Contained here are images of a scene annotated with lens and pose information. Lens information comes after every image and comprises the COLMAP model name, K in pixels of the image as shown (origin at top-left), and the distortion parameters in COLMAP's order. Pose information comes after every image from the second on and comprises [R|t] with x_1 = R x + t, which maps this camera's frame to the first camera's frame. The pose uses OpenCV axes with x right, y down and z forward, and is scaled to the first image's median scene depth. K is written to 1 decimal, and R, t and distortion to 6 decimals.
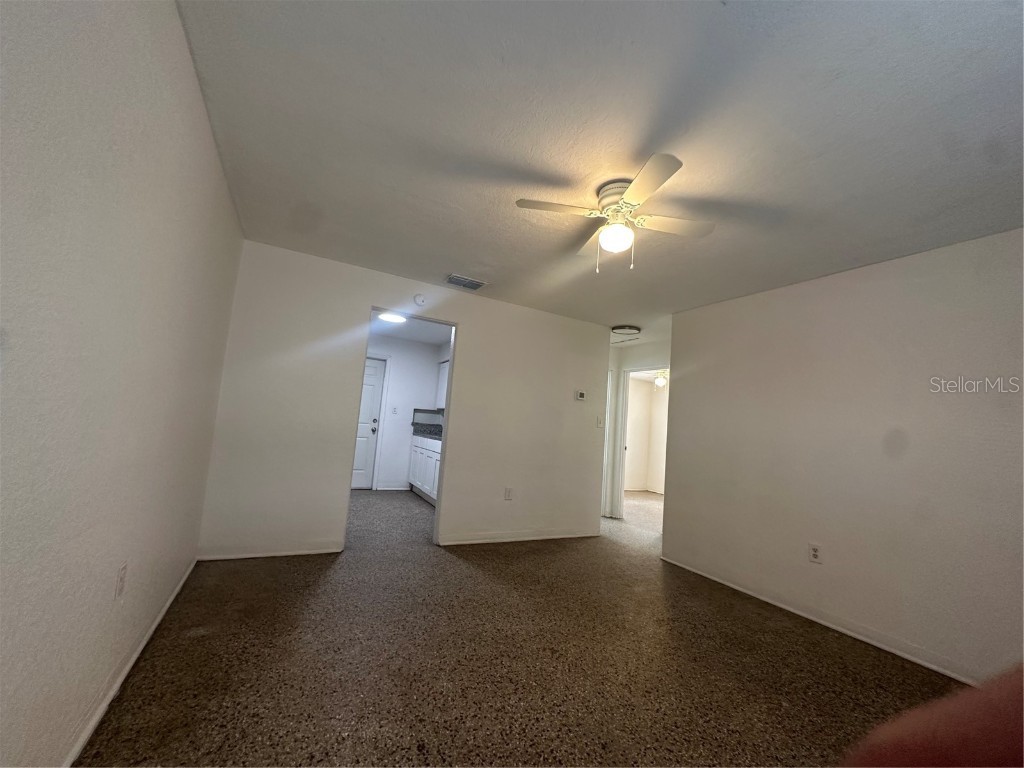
lens RADIAL K [[408.4, 0, 513.5], [0, 408.4, 386.4], [0, 0, 1]] dist [-0.003660, -0.000411]
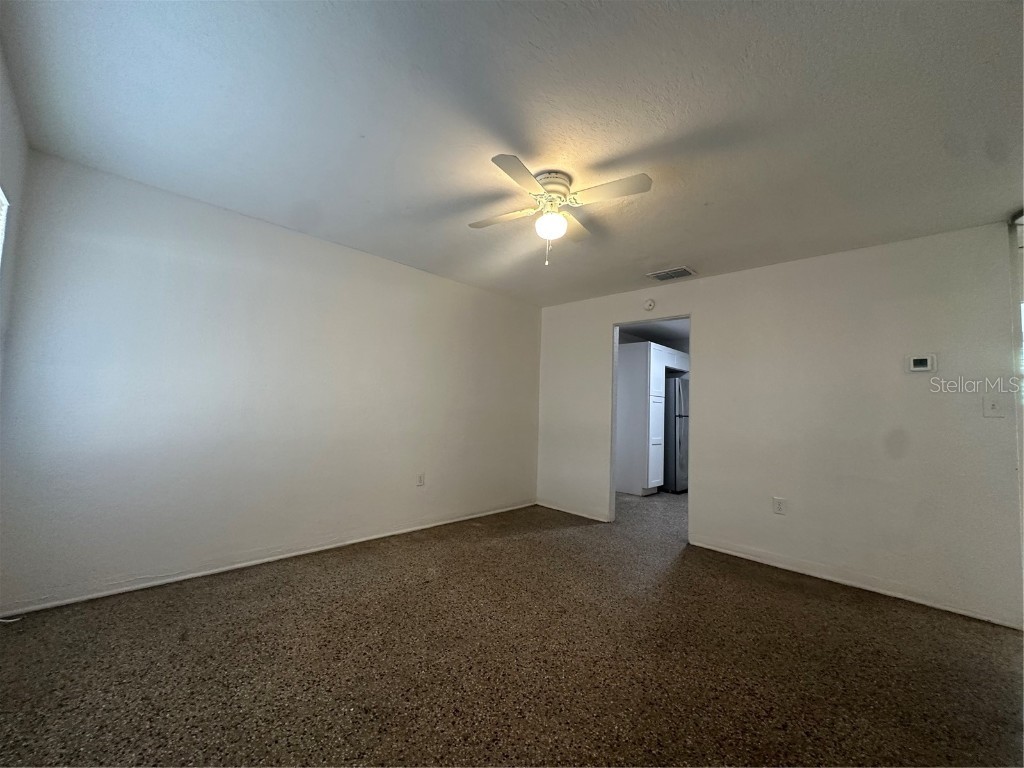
lens RADIAL K [[408.4, 0, 509.2], [0, 408.4, 382.1], [0, 0, 1]] dist [-0.003660, -0.000411]
pose [[0.299128, -0.129022, -0.945450, 0.702125], [0.077581, 0.990825, -0.110669, 0.088170], [0.951054, -0.040245, 0.306393, 0.329798]]
